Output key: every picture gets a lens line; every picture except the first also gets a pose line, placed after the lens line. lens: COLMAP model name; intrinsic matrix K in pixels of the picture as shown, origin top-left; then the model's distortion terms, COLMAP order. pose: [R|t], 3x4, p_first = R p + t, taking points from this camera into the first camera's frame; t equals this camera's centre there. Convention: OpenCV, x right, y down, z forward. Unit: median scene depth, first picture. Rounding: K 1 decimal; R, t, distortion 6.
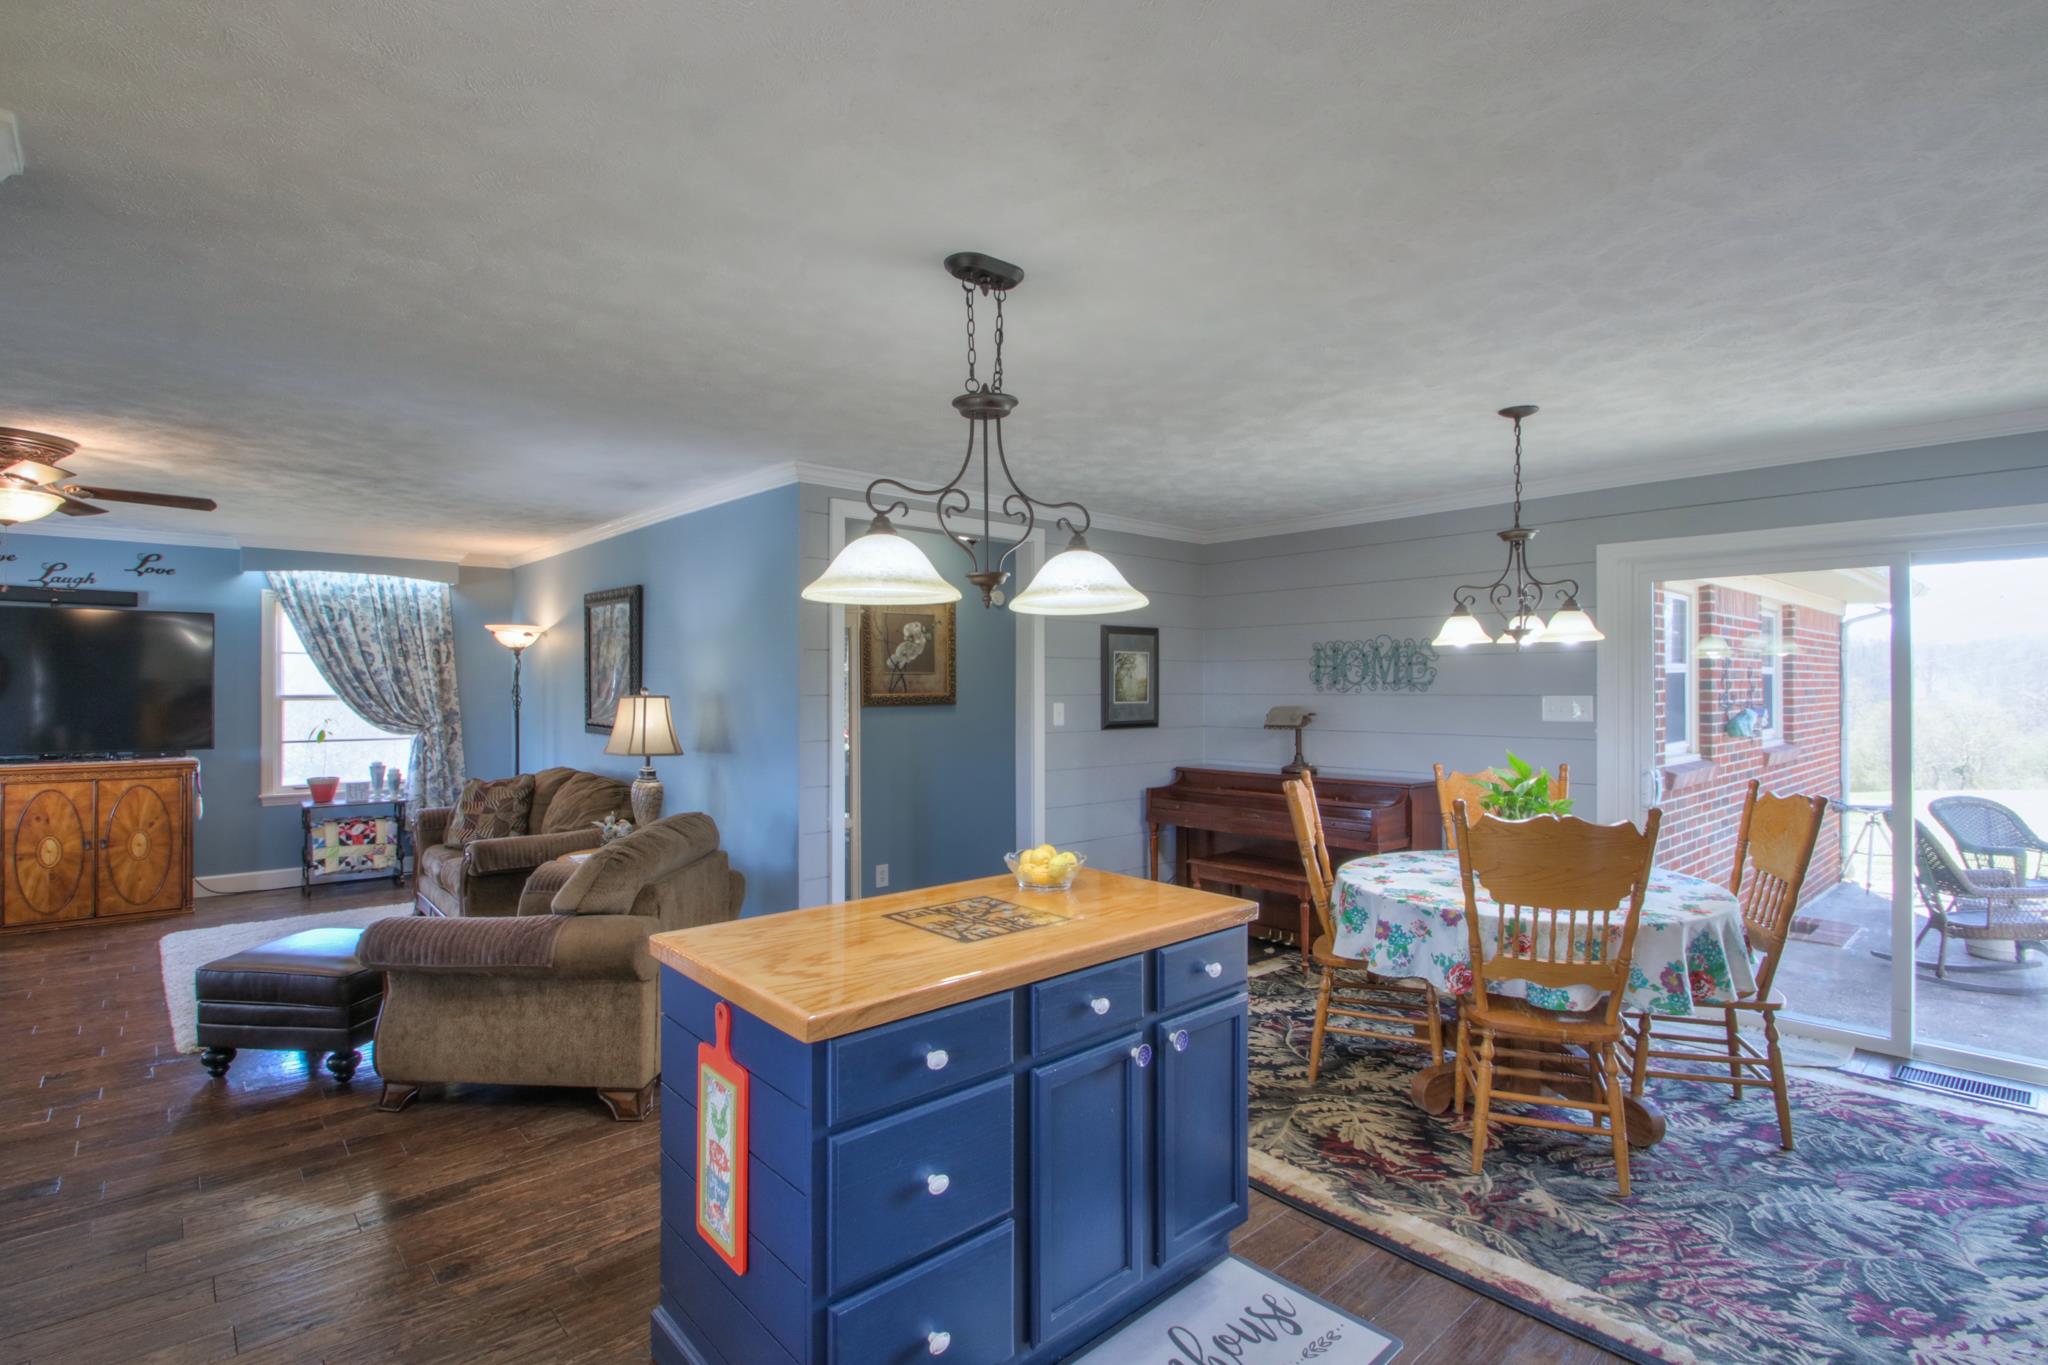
lens RADIAL K [[959.6, 0, 1015.2], [0, 959.6, 685.1], [0, 0, 1]] dist [0.016964, -0.022175]
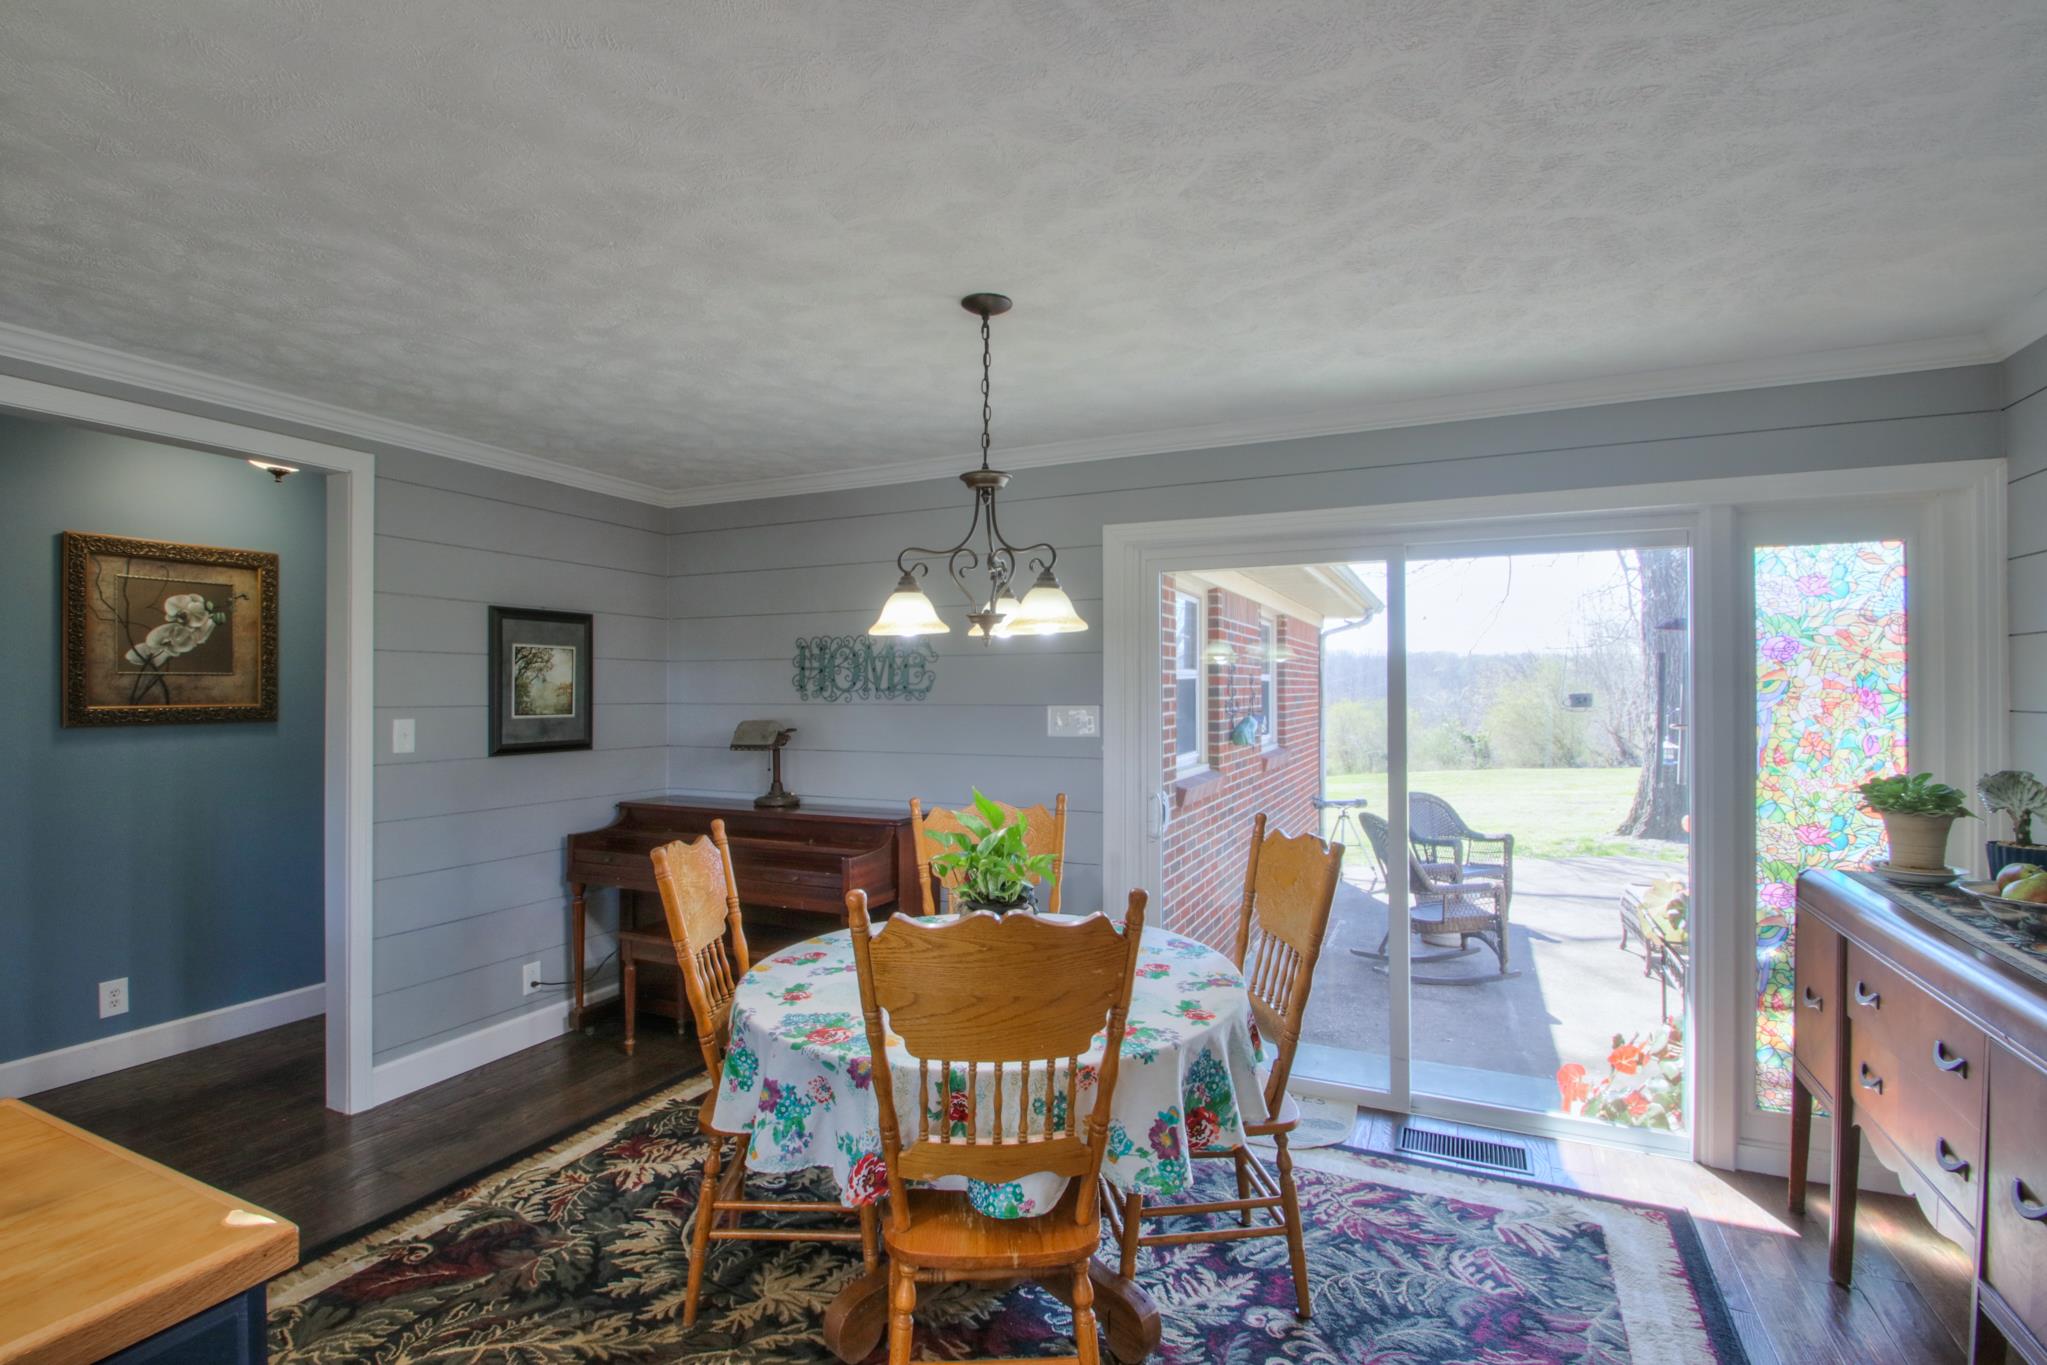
lens RADIAL K [[959.1, 0, 1014.7], [0, 959.1, 685.1], [0, 0, 1]] dist [0.016964, -0.022175]
pose [[0.915666, 0.002673, 0.401931, 0.264424], [-0.000538, 0.999985, -0.005424, -0.002767], [-0.401939, 0.004750, 0.915654, 0.356222]]
